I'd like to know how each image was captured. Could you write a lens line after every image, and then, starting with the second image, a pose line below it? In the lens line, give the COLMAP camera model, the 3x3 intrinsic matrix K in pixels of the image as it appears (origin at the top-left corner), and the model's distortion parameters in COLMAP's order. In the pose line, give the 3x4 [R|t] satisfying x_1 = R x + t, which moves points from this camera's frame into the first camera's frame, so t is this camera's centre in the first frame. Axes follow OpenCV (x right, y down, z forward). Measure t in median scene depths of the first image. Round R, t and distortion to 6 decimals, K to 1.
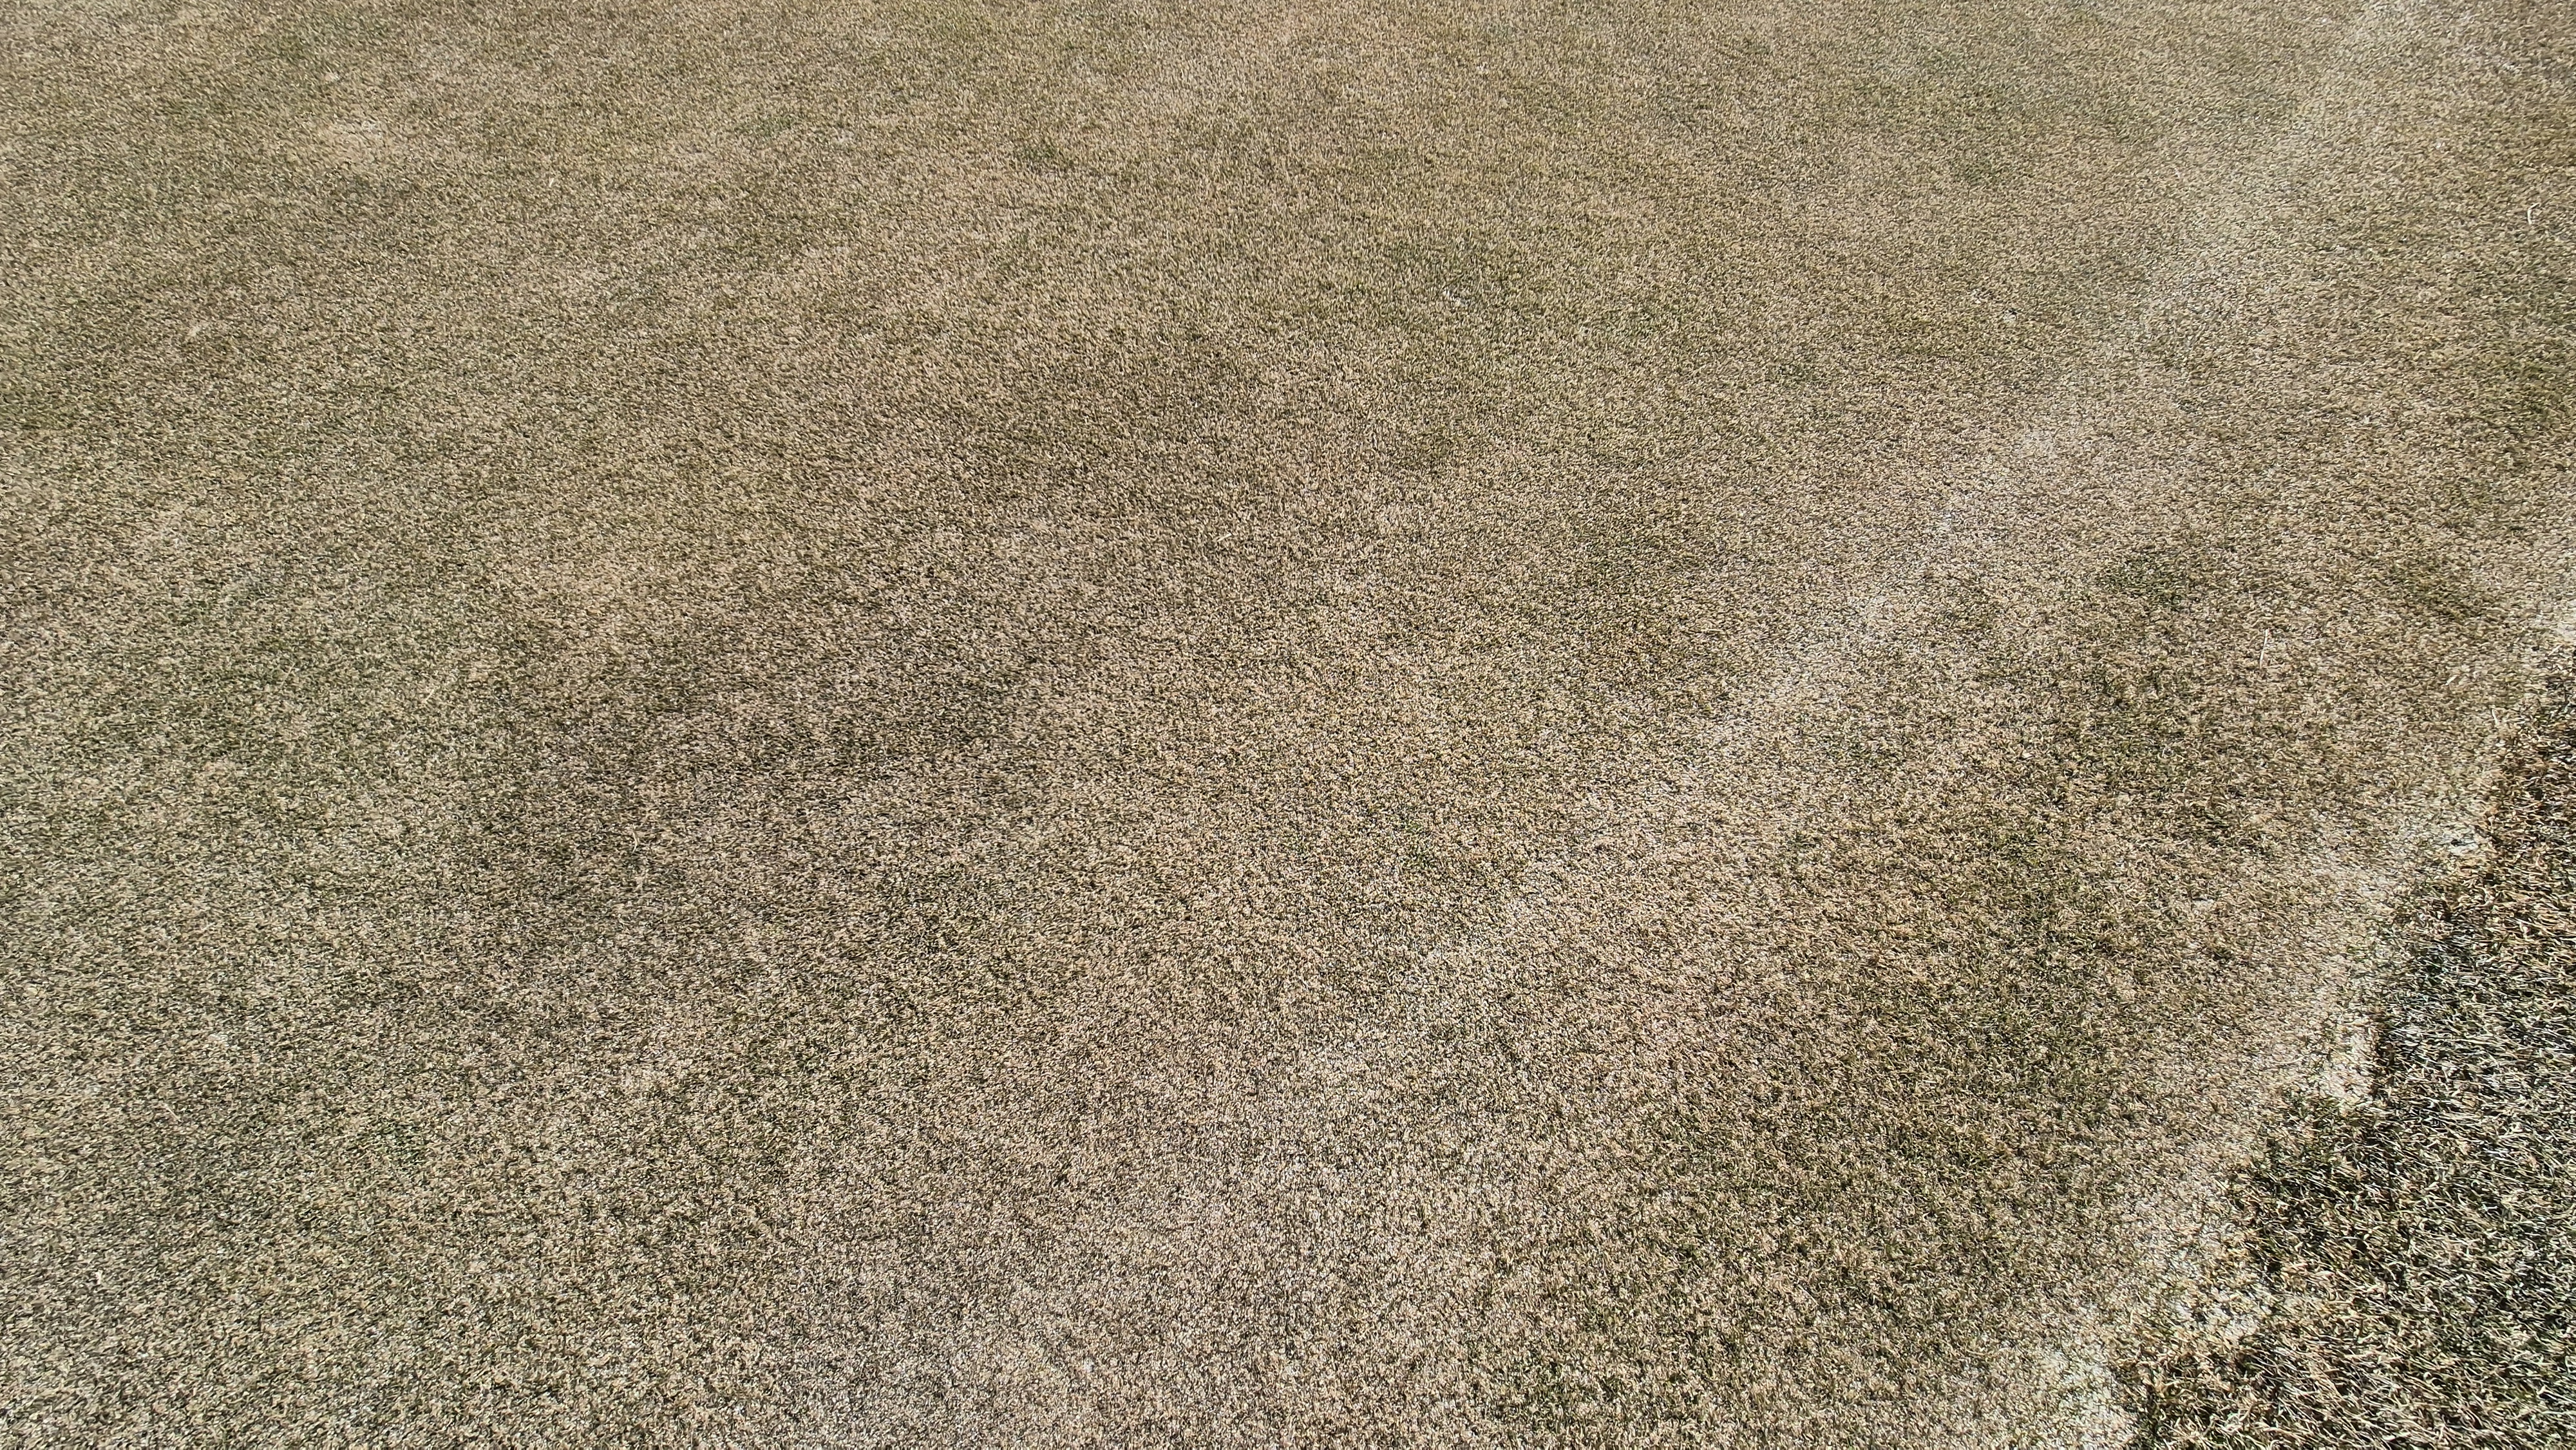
lens RADIAL K [[1061.5, 0, 1288.0], [0, 1061.5, 725.0], [0, 0, 1]] dist [0.006343, -0.000600]
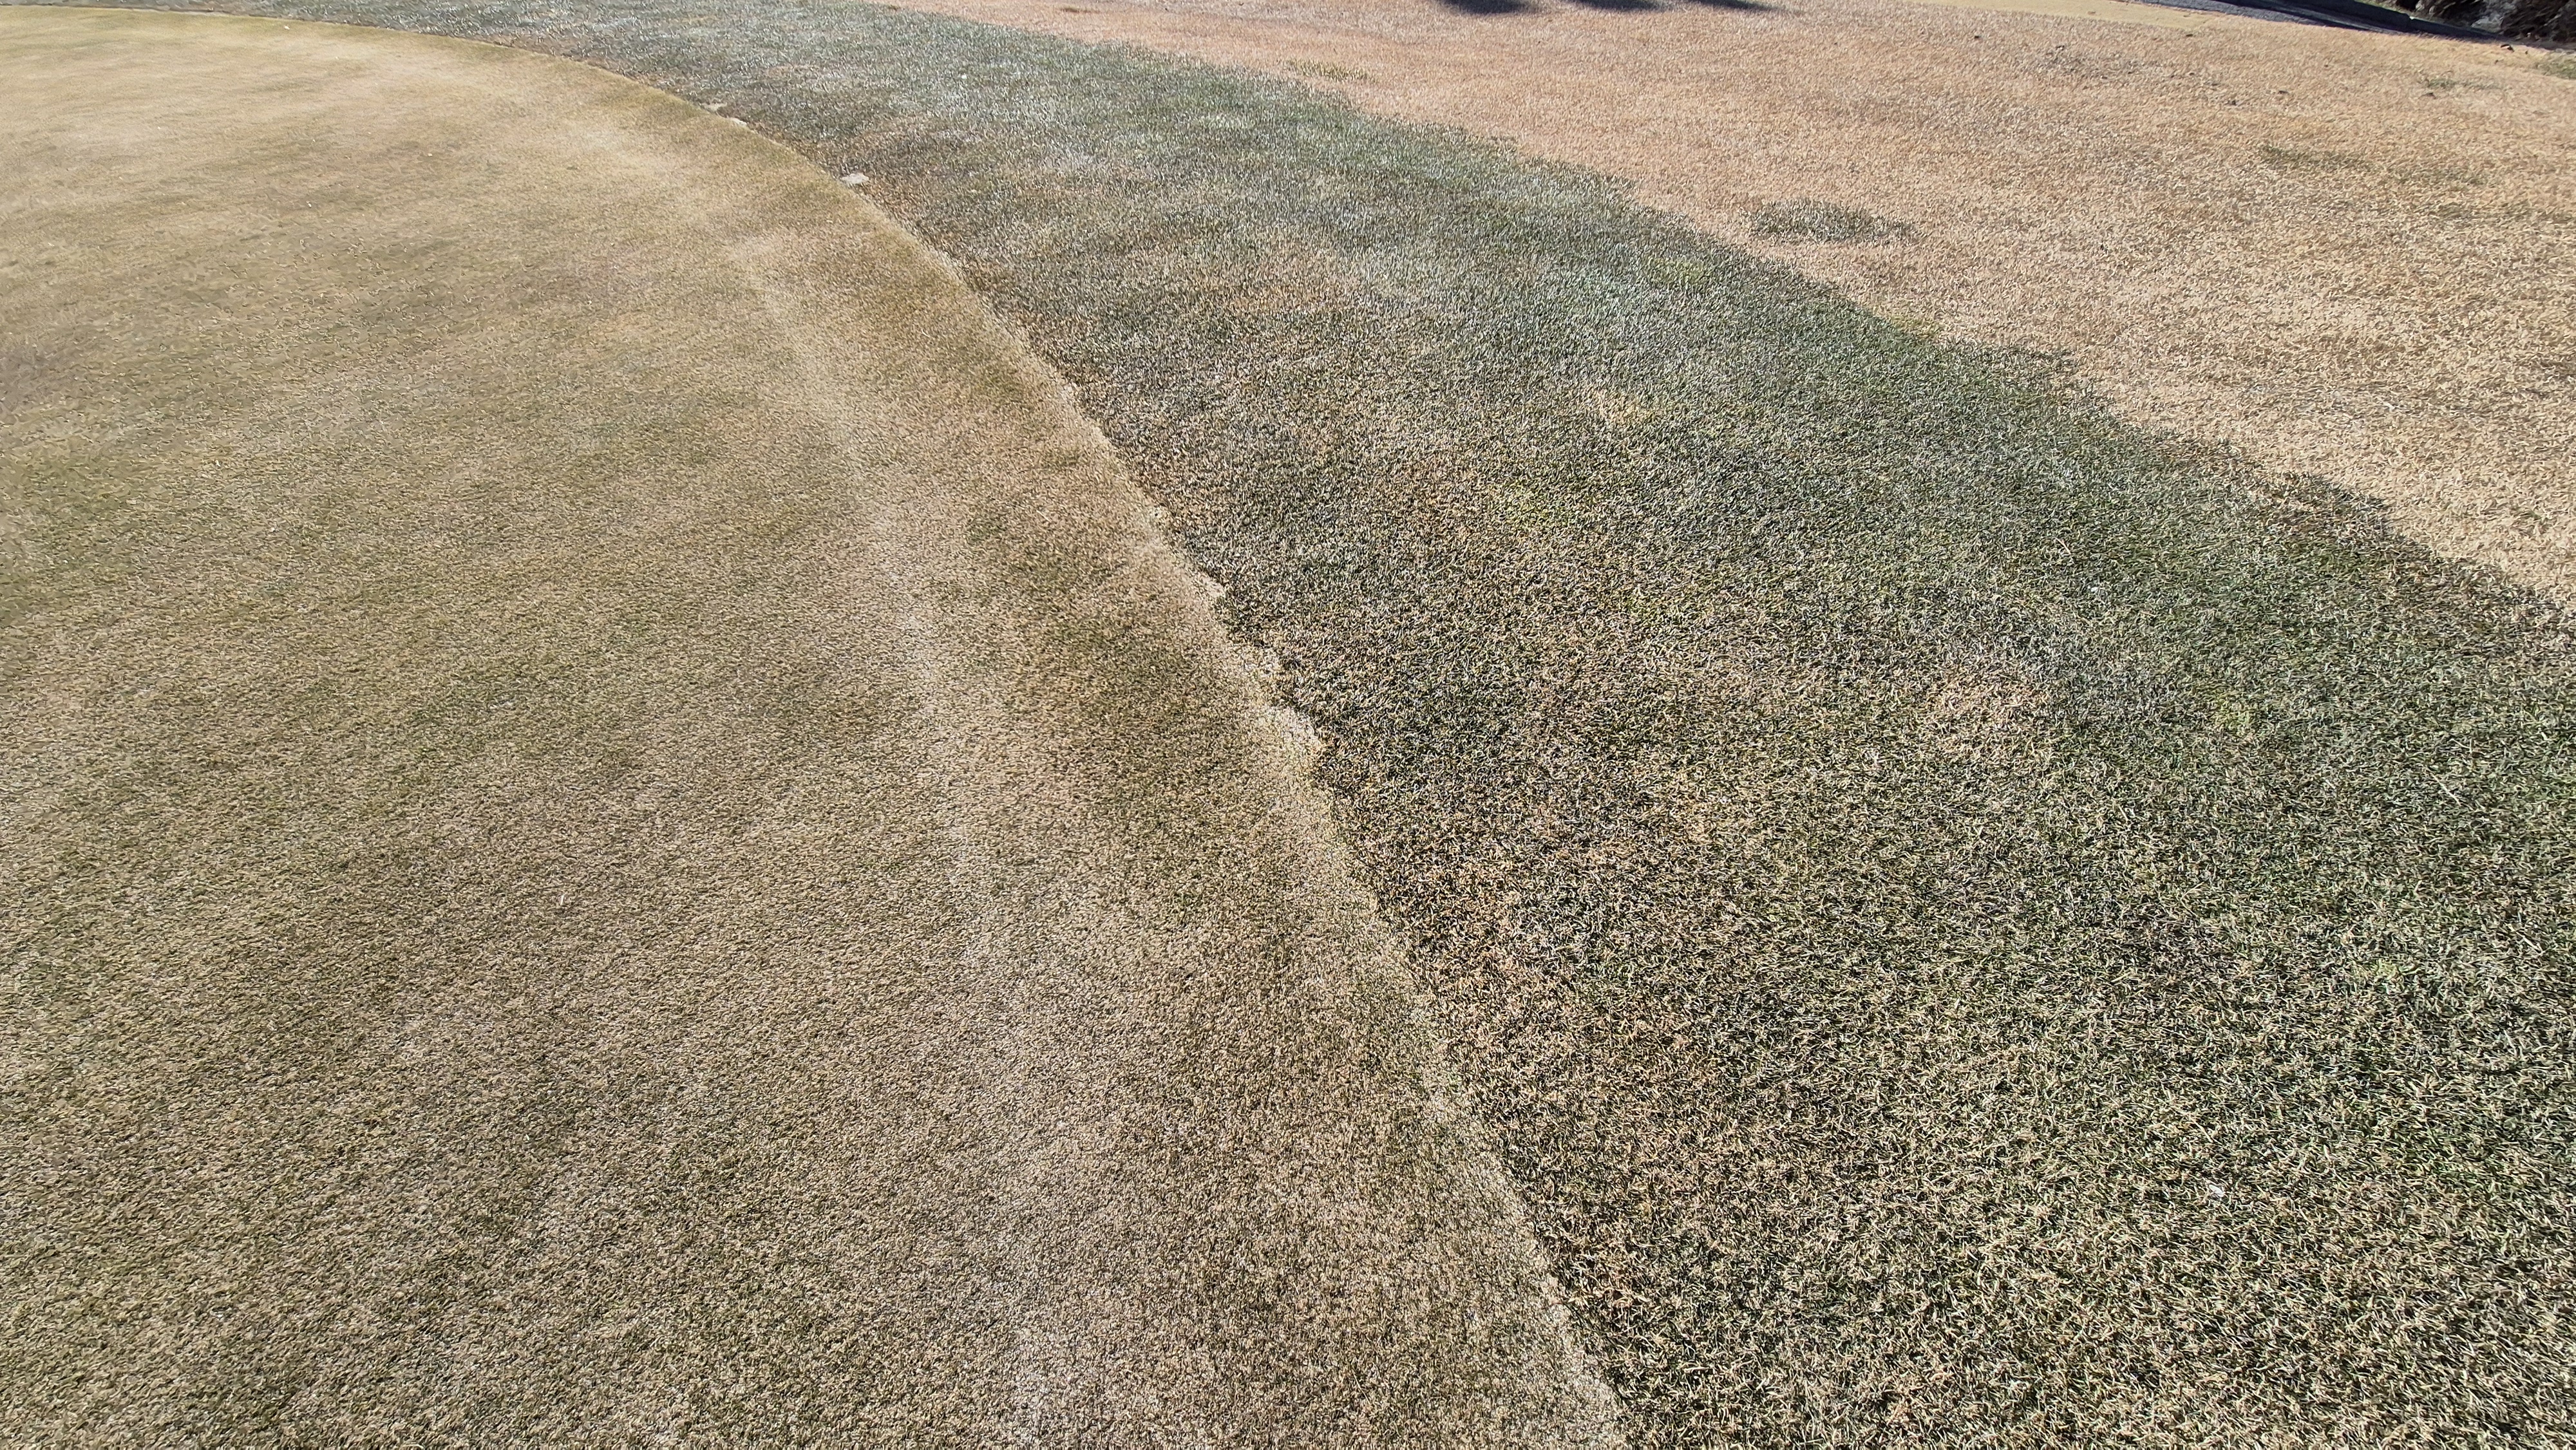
lens RADIAL K [[1061.5, 0, 1288.0], [0, 1061.5, 725.0], [0, 0, 1]] dist [0.006343, -0.000600]
pose [[0.316253, -0.640756, 0.699583, -0.694498], [0.812414, 0.563709, 0.149048, 0.271538], [-0.489864, 0.521214, 0.698834, -0.483072]]
